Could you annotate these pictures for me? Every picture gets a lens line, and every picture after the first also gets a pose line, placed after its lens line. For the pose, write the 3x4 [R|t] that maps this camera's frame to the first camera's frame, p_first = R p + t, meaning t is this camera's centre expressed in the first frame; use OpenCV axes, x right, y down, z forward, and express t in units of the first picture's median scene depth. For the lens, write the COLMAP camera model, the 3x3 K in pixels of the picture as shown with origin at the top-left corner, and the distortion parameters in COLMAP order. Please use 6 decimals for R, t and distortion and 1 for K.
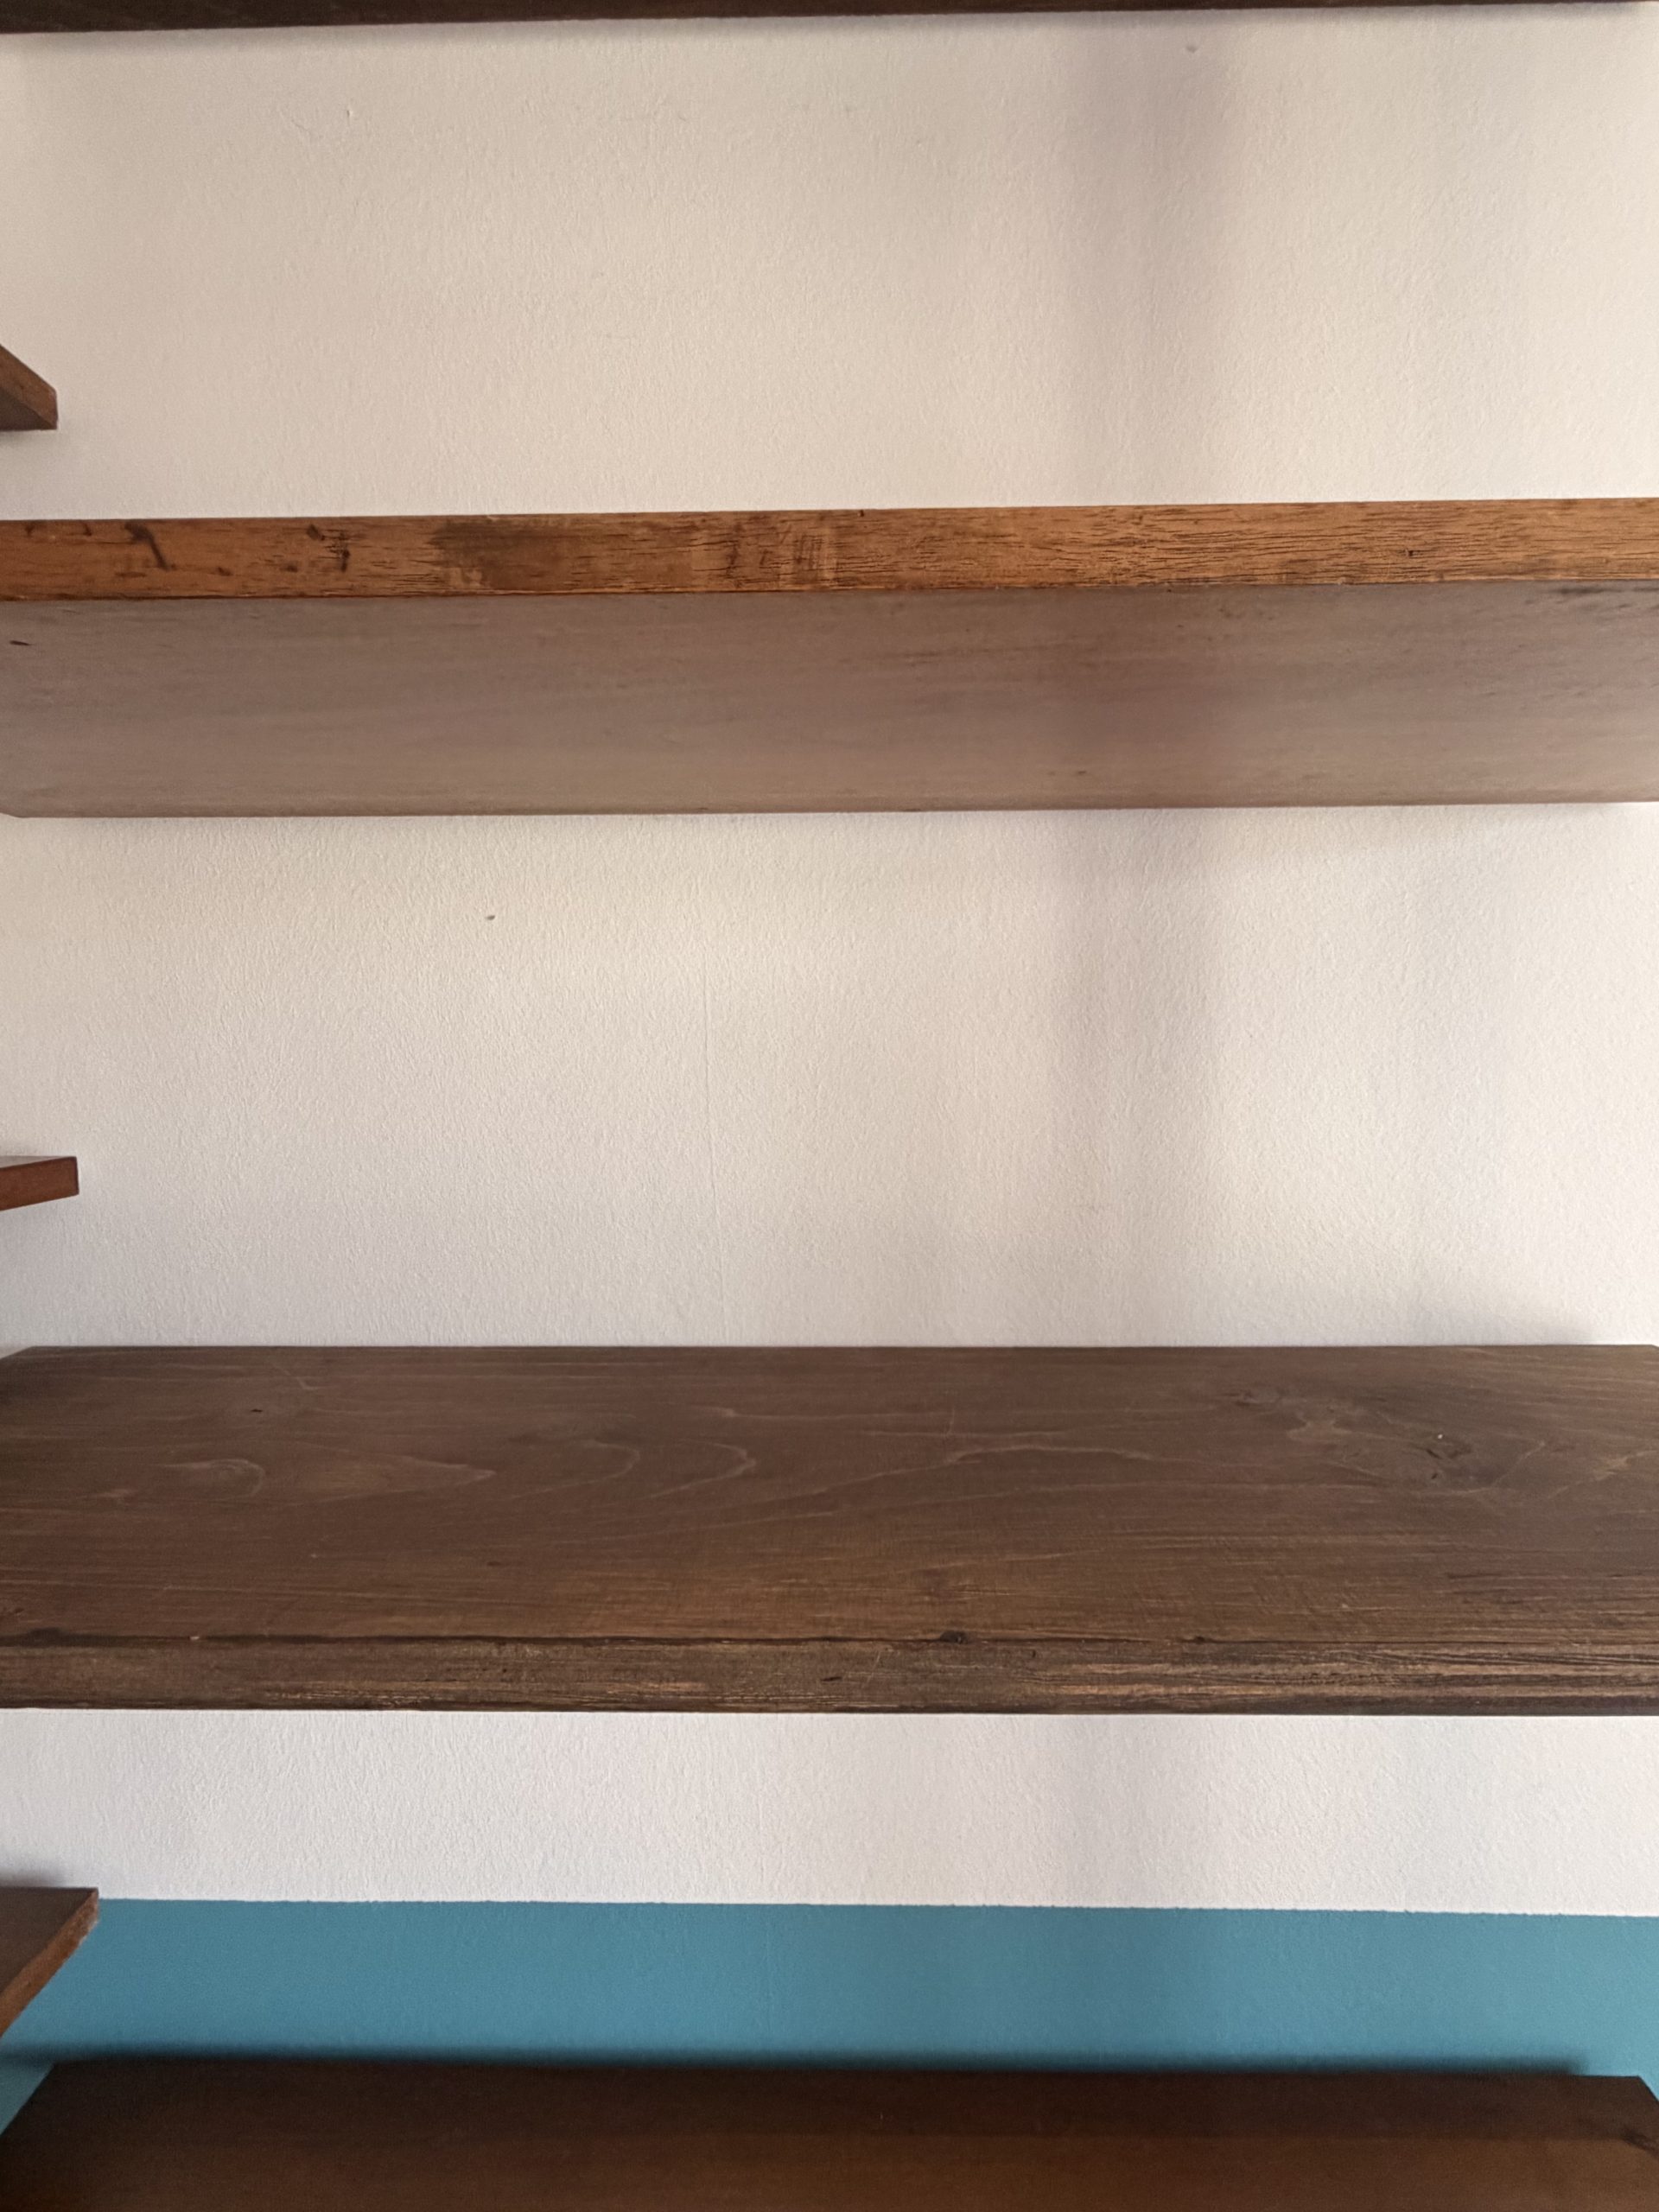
lens RADIAL K [[1164.4, 0, 817.1], [0, 1164.4, 1097.4], [0, 0, 1]] dist [0.012076, -0.000054]
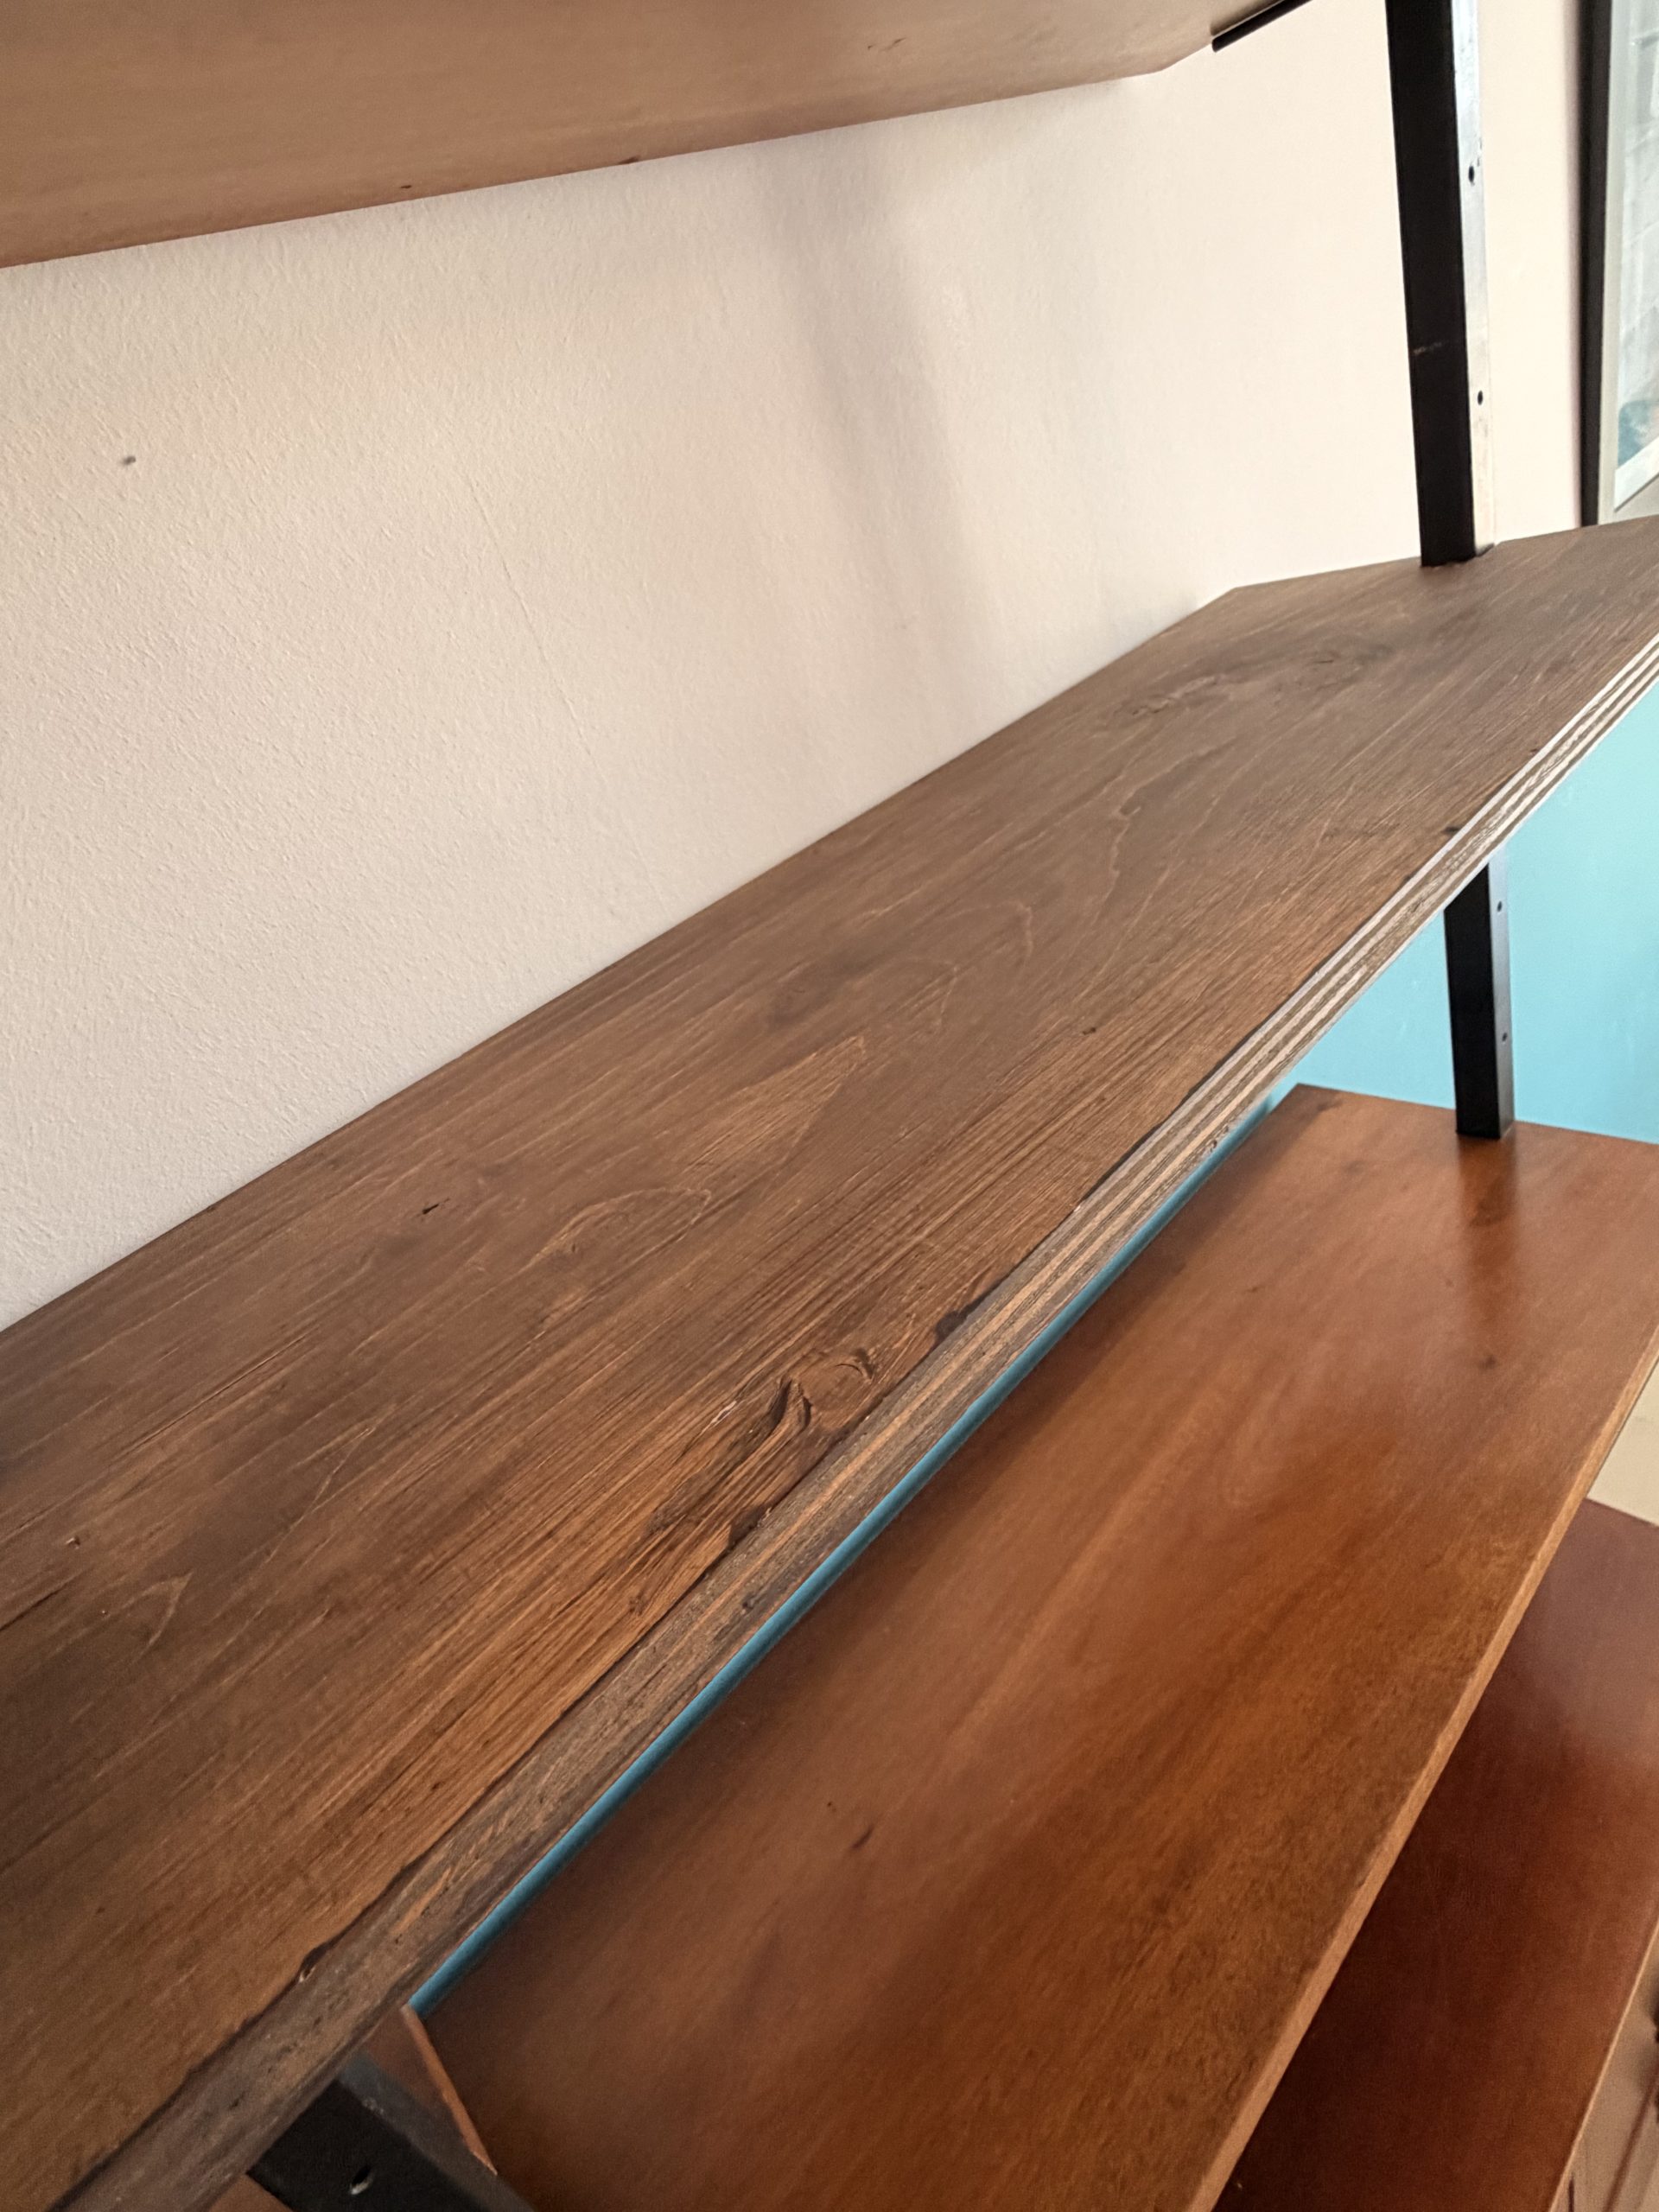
lens RADIAL K [[1164.4, 0, 819.6], [0, 1164.4, 1092.6], [0, 0, 1]] dist [0.012076, -0.000054]
pose [[0.679685, -0.523340, 0.513949, -0.732325], [0.338166, 0.845342, 0.413572, -0.005793], [-0.650901, -0.107299, 0.751542, 0.361042]]
